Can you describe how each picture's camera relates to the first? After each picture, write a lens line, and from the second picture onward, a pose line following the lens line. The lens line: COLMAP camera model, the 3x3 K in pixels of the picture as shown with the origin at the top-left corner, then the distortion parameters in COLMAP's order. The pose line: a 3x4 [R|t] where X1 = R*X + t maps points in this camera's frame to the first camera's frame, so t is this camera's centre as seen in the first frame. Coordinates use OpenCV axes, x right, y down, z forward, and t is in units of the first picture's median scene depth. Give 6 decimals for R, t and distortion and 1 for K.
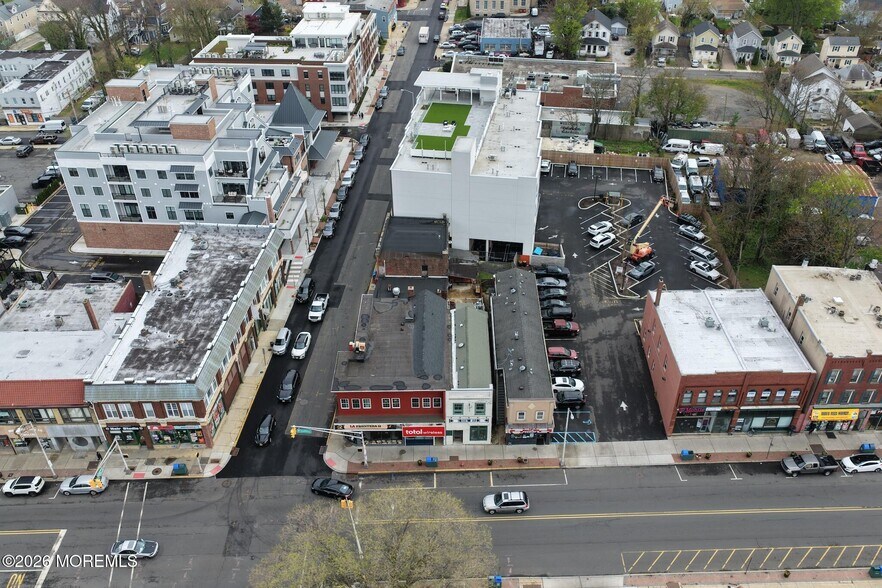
lens RADIAL K [[737.4, 0, 447.8], [0, 737.4, 297.9], [0, 0, 1]] dist [-0.017137, 0.040610]
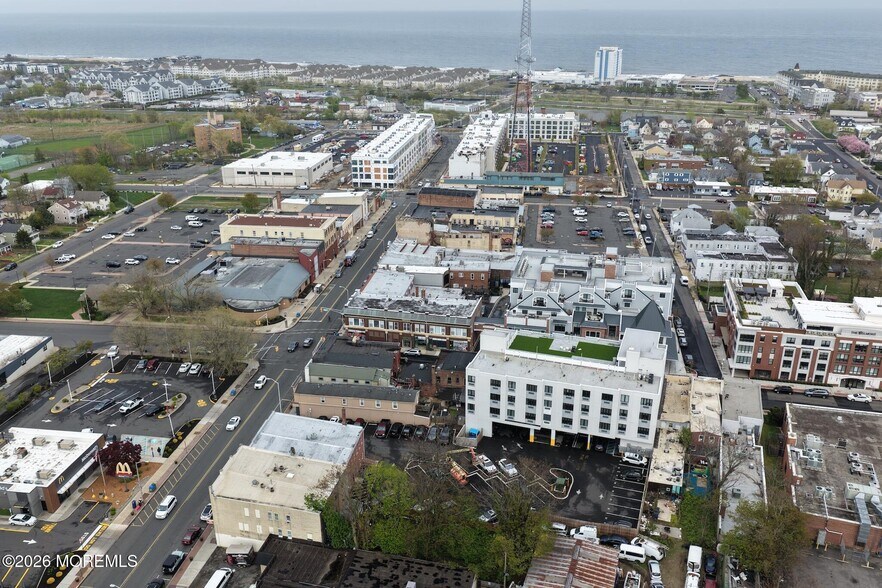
lens RADIAL K [[737.4, 0, 442.3], [0, 737.4, 292.7], [0, 0, 1]] dist [-0.017137, 0.040610]
pose [[-0.172632, 0.365196, -0.914784, 1.120133], [-0.560553, 0.727240, 0.396109, -0.658922], [0.809925, 0.581166, 0.079167, 0.641598]]
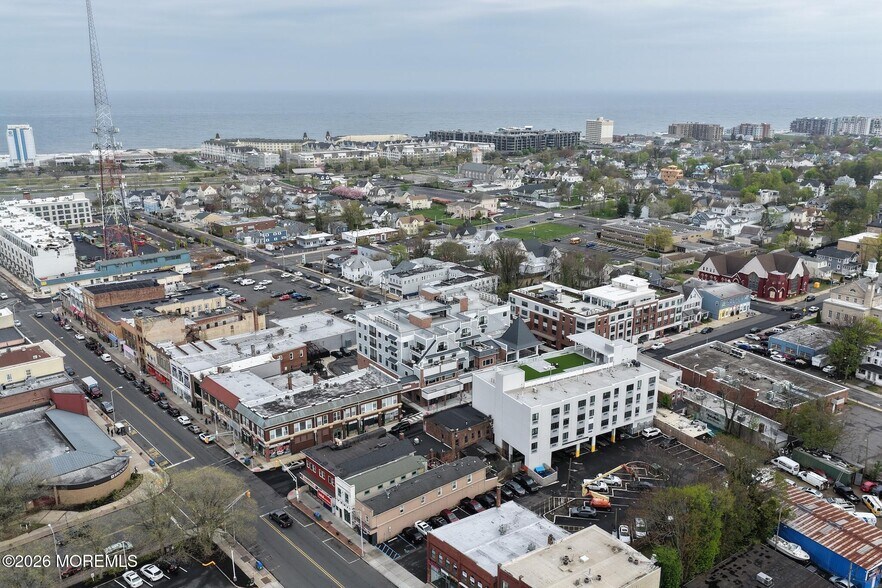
lens RADIAL K [[737.4, 0, 443.1], [0, 737.4, 294.2], [0, 0, 1]] dist [-0.017137, 0.040610]
pose [[0.641431, 0.215164, -0.736390, 0.814239], [-0.443924, 0.886944, -0.127525, -0.086172], [0.625698, 0.408700, 0.664430, -0.082179]]
